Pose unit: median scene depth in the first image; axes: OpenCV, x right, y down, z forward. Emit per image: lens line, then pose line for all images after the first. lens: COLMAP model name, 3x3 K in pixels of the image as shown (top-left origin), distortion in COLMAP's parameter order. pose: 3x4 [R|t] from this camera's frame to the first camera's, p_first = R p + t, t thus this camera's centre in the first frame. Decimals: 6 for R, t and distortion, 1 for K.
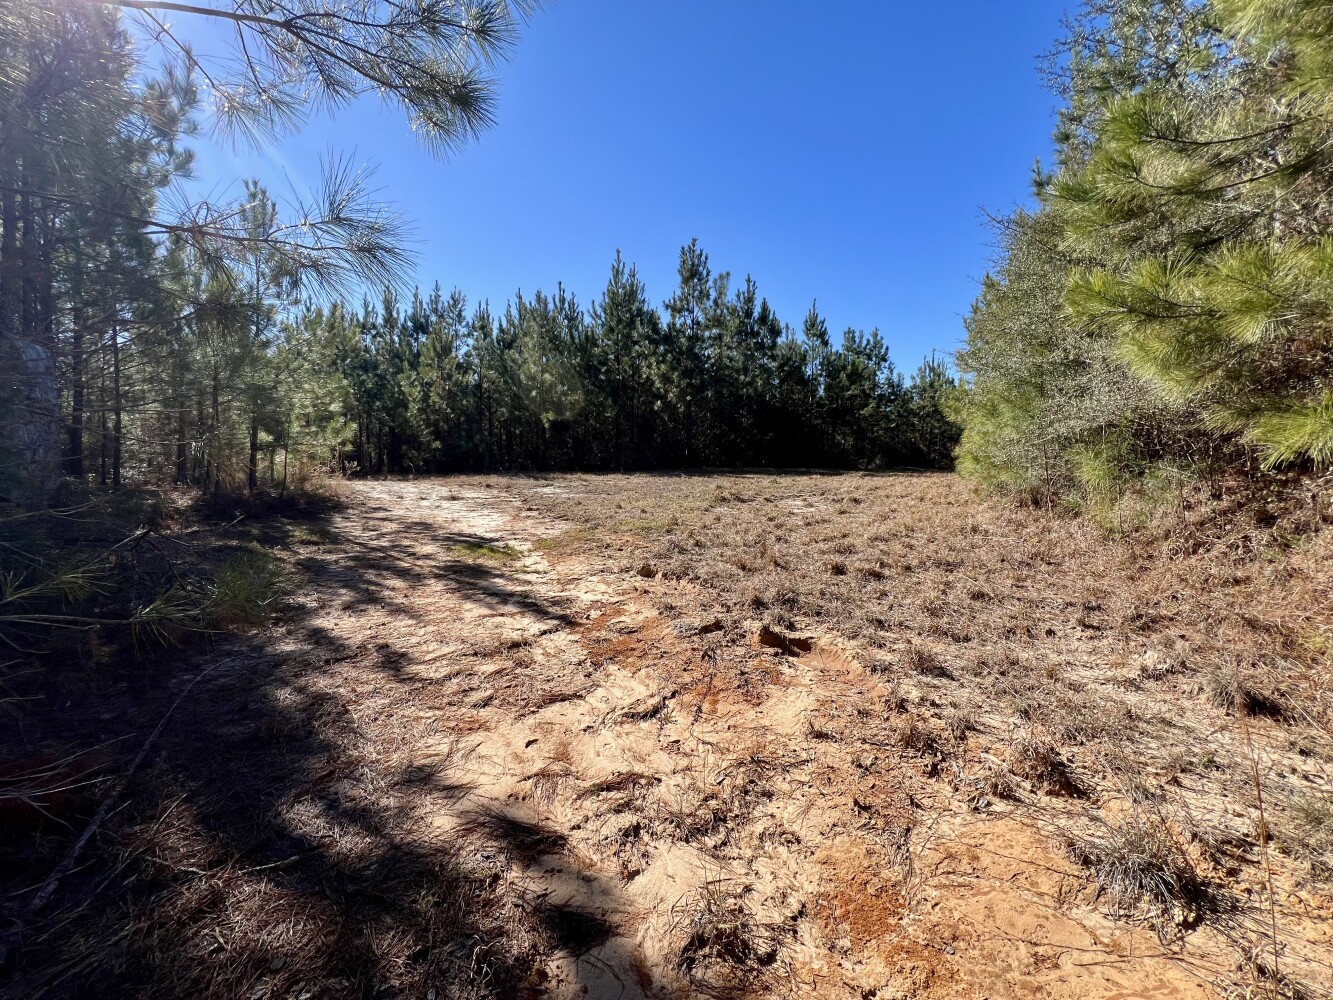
lens RADIAL K [[533.5, 0, 665.4], [0, 533.5, 496.6], [0, 0, 1]] dist [0.002519, -0.001123]
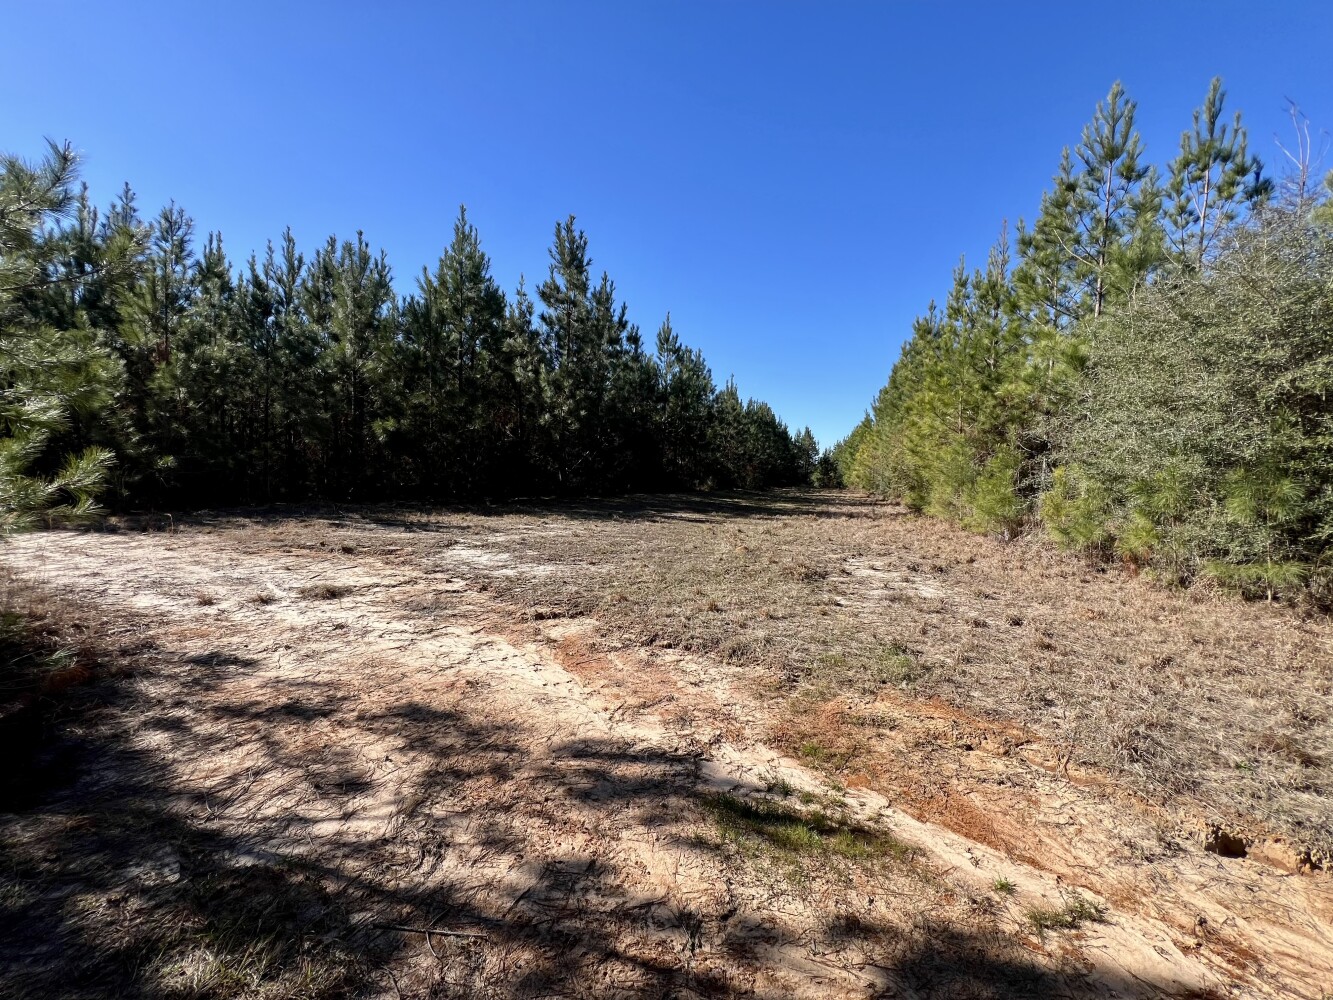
lens RADIAL K [[533.5, 0, 667.2], [0, 533.5, 501.4], [0, 0, 1]] dist [0.002519, -0.001123]
pose [[0.889764, -0.003451, 0.456408, -0.188497], [0.004015, 0.999992, -0.000266, -0.046928], [-0.456404, 0.002069, 0.889770, 0.211395]]
